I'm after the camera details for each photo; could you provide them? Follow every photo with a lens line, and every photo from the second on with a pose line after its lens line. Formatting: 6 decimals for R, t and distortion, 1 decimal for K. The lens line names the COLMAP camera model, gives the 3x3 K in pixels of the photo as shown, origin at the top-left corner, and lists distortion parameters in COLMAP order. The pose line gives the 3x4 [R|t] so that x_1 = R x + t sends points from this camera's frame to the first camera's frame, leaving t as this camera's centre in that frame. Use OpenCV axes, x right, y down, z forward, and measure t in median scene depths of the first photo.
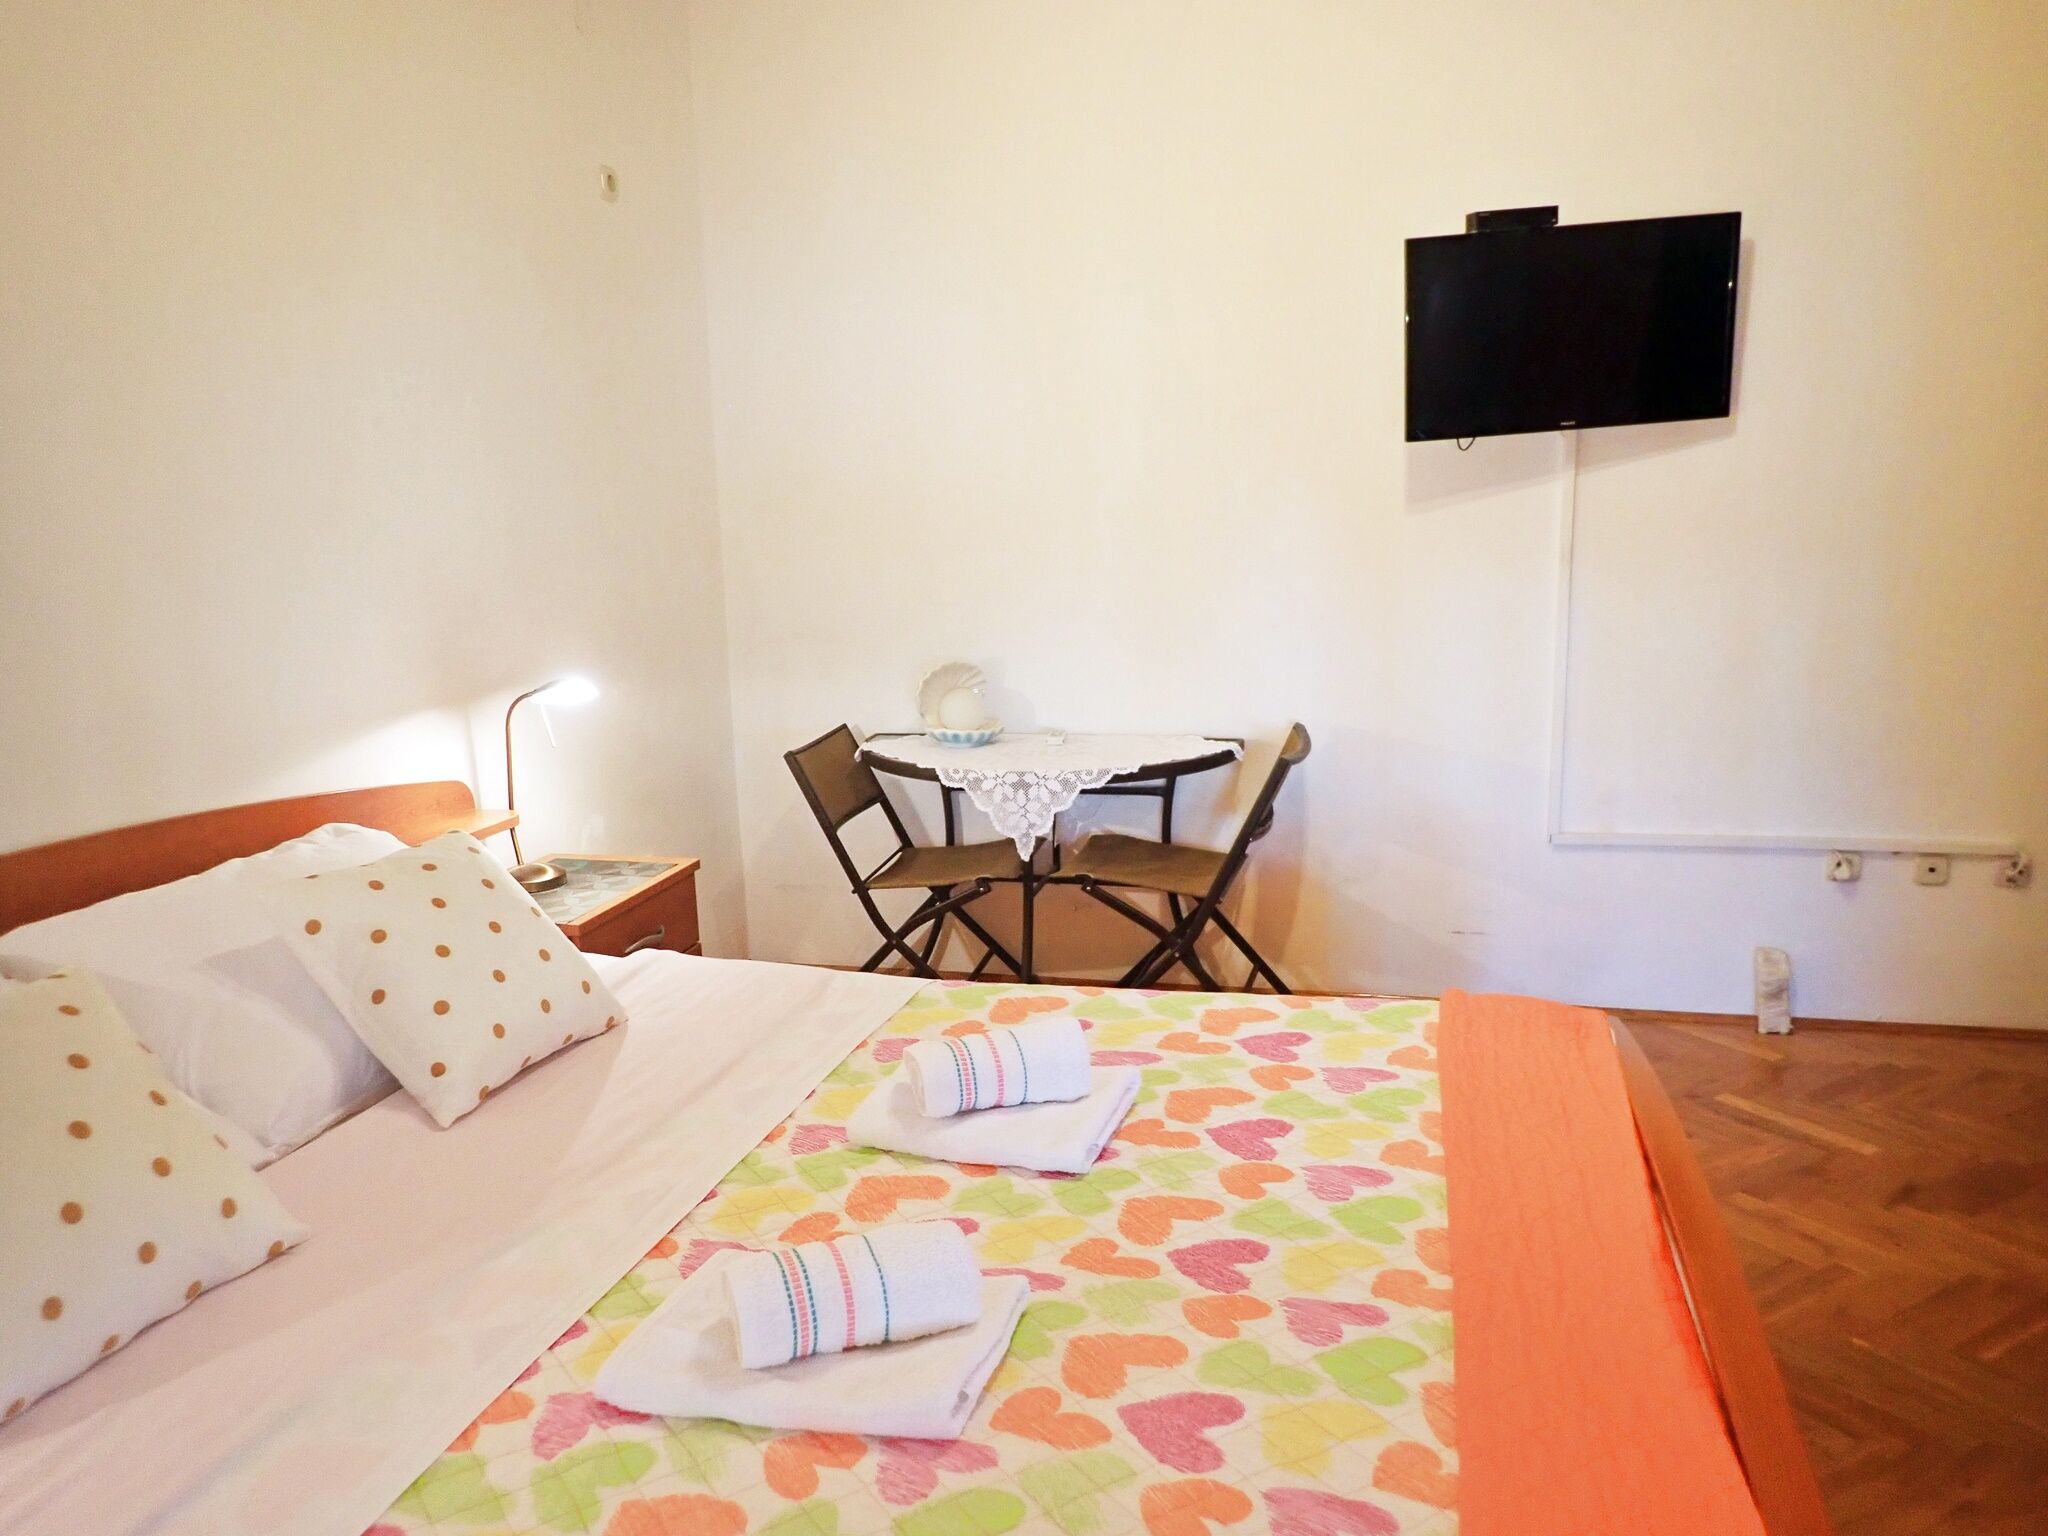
lens RADIAL K [[1507.5, 0, 1024.0], [0, 1507.5, 768.0], [0, 0, 1]] dist [-0.002242, -0.006668]
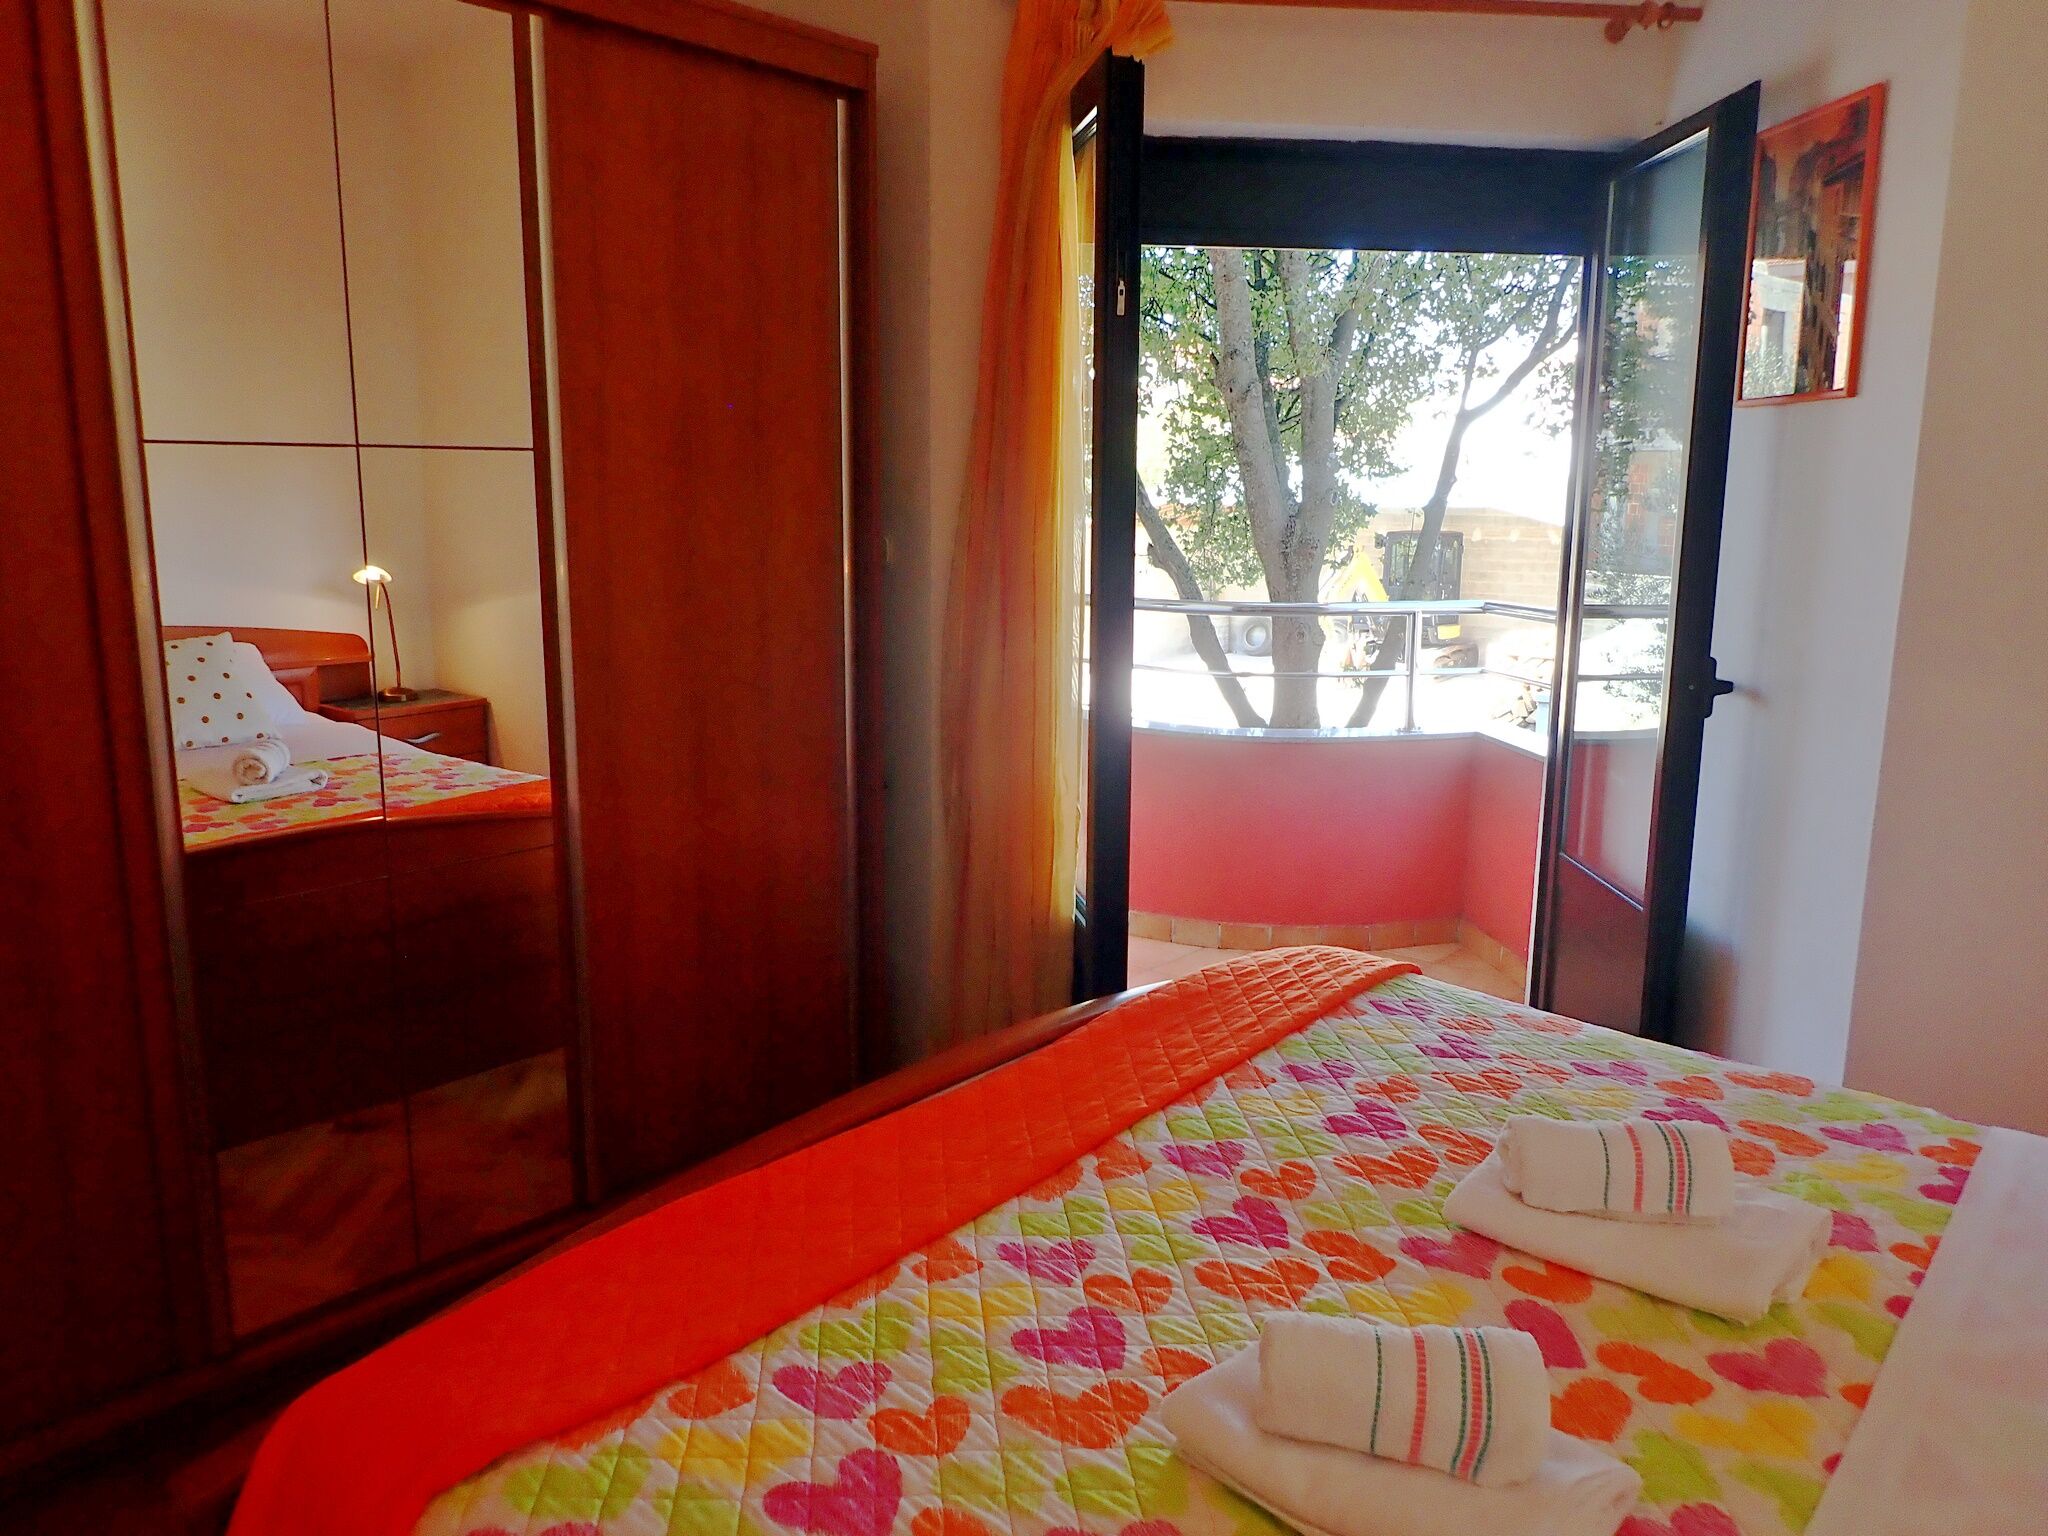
lens RADIAL K [[1505.1, 0, 1024.0], [0, 1505.1, 768.0], [0, 0, 1]] dist [0.003444, -0.019989]
pose [[-0.902460, -0.058396, 0.426797, -0.071762], [0.099782, 0.935485, 0.338985, -0.153304], [-0.419058, 0.348507, -0.838411, 0.808295]]
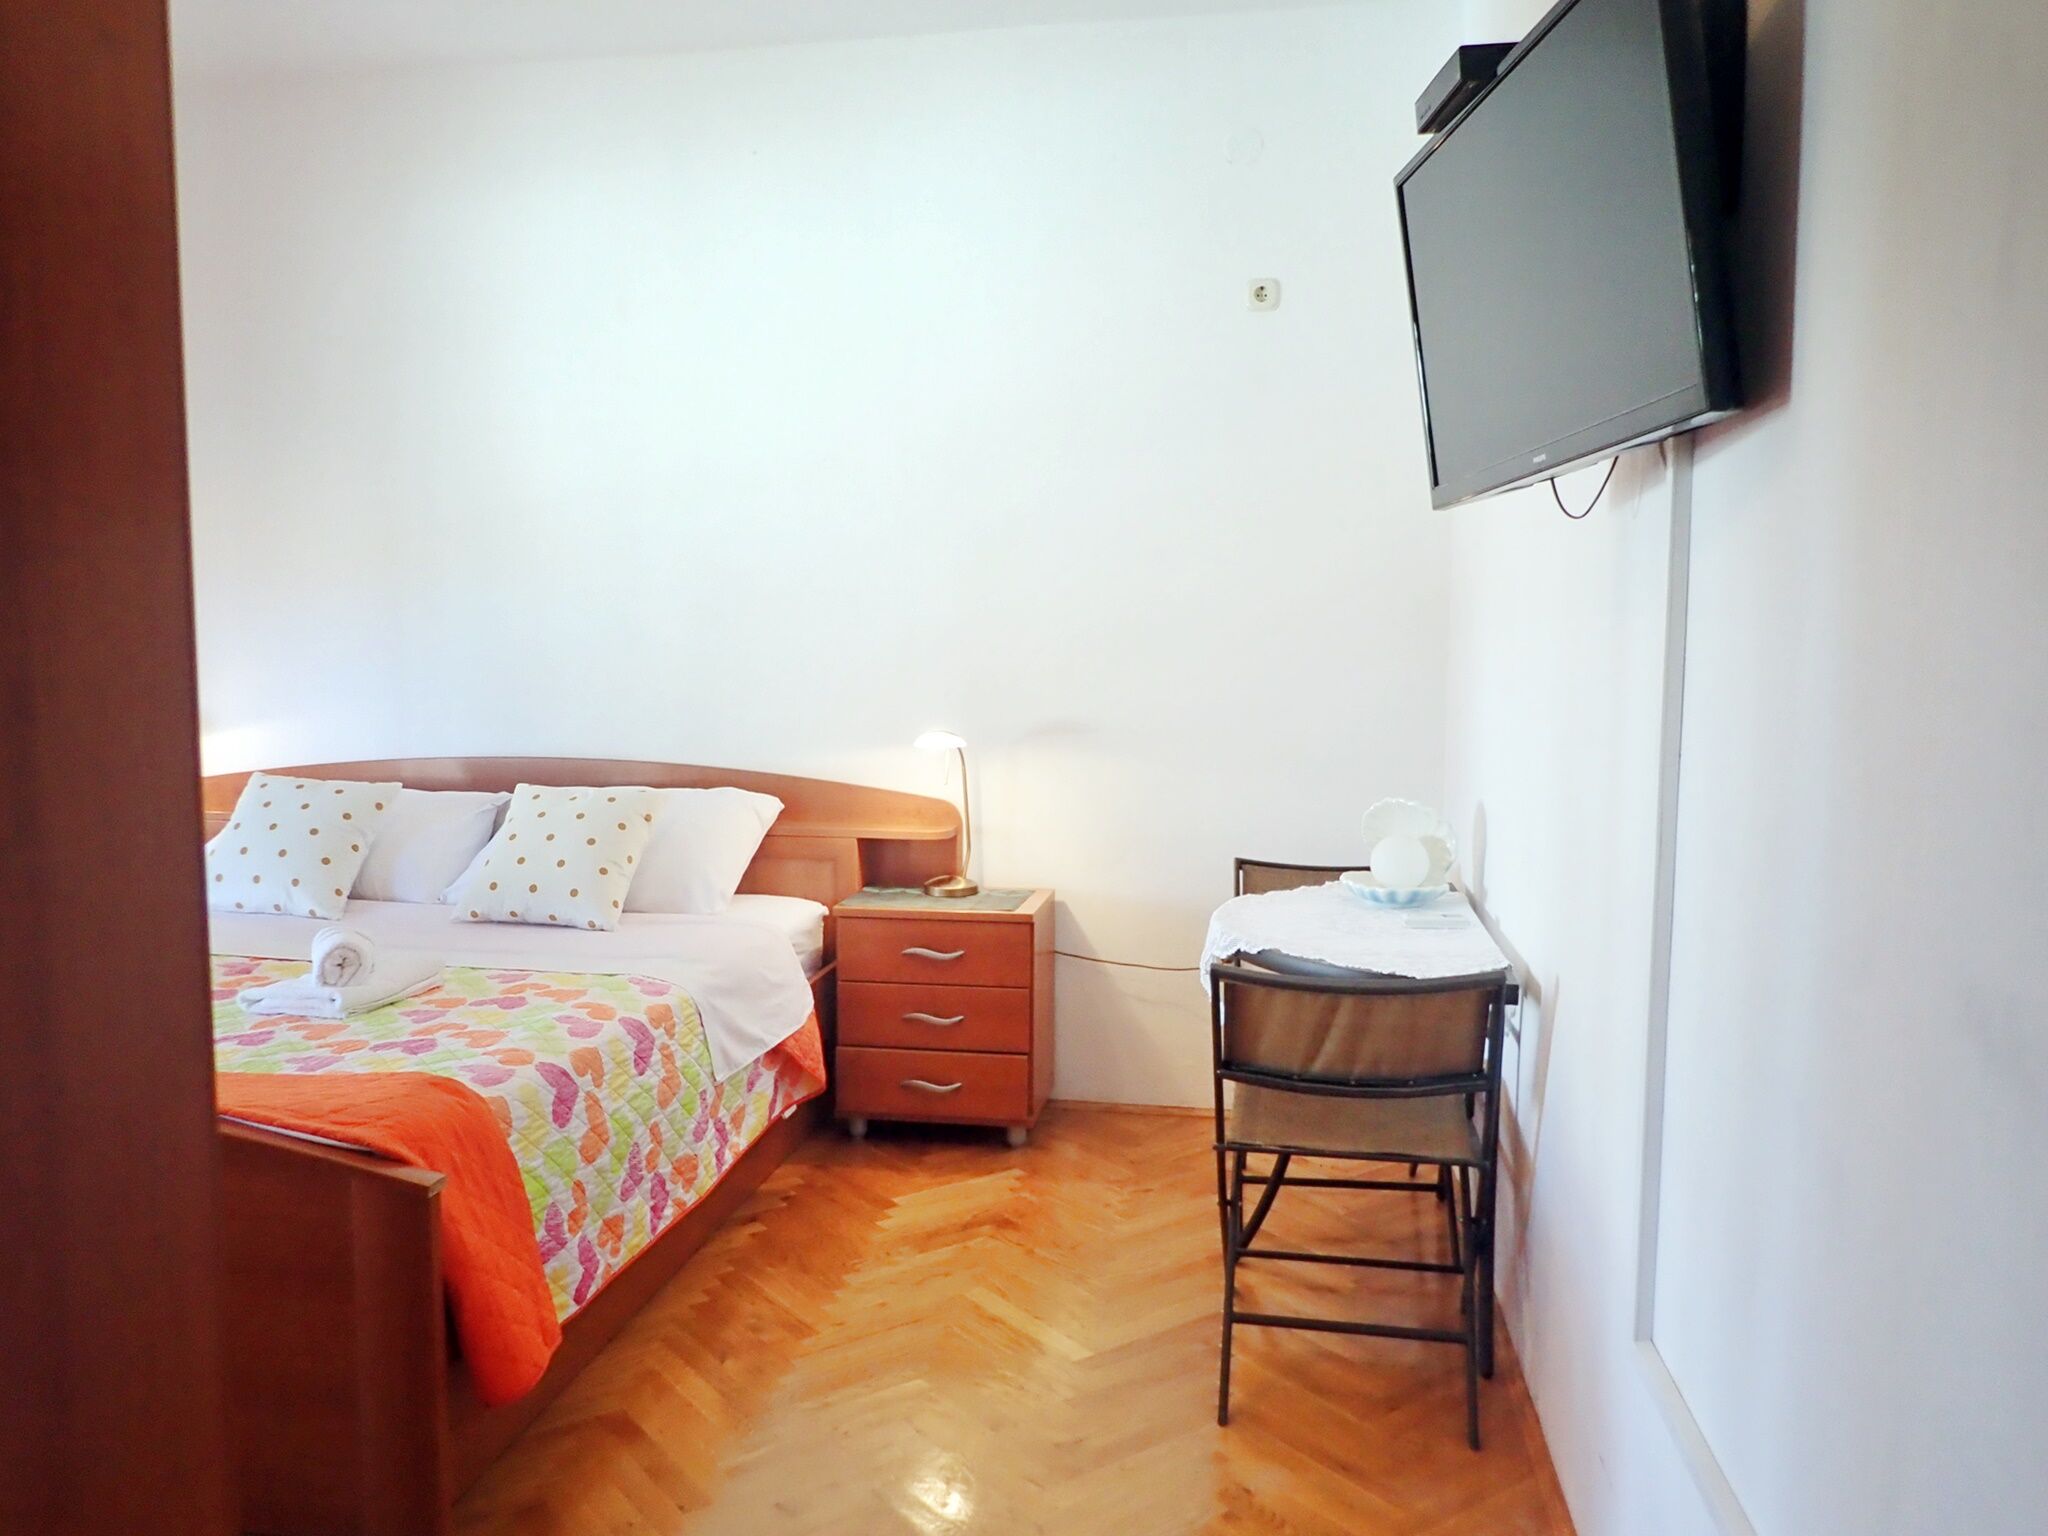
lens RADIAL K [[1566.8, 0, 1024.0], [0, 1566.8, 768.0], [0, 0, 1]] dist [0.000451, -0.001033]
pose [[0.099292, 0.125101, -0.987163, 0.855335], [-0.198375, 0.974640, 0.103561, -0.155965], [0.975084, 0.185546, 0.121591, 0.770625]]
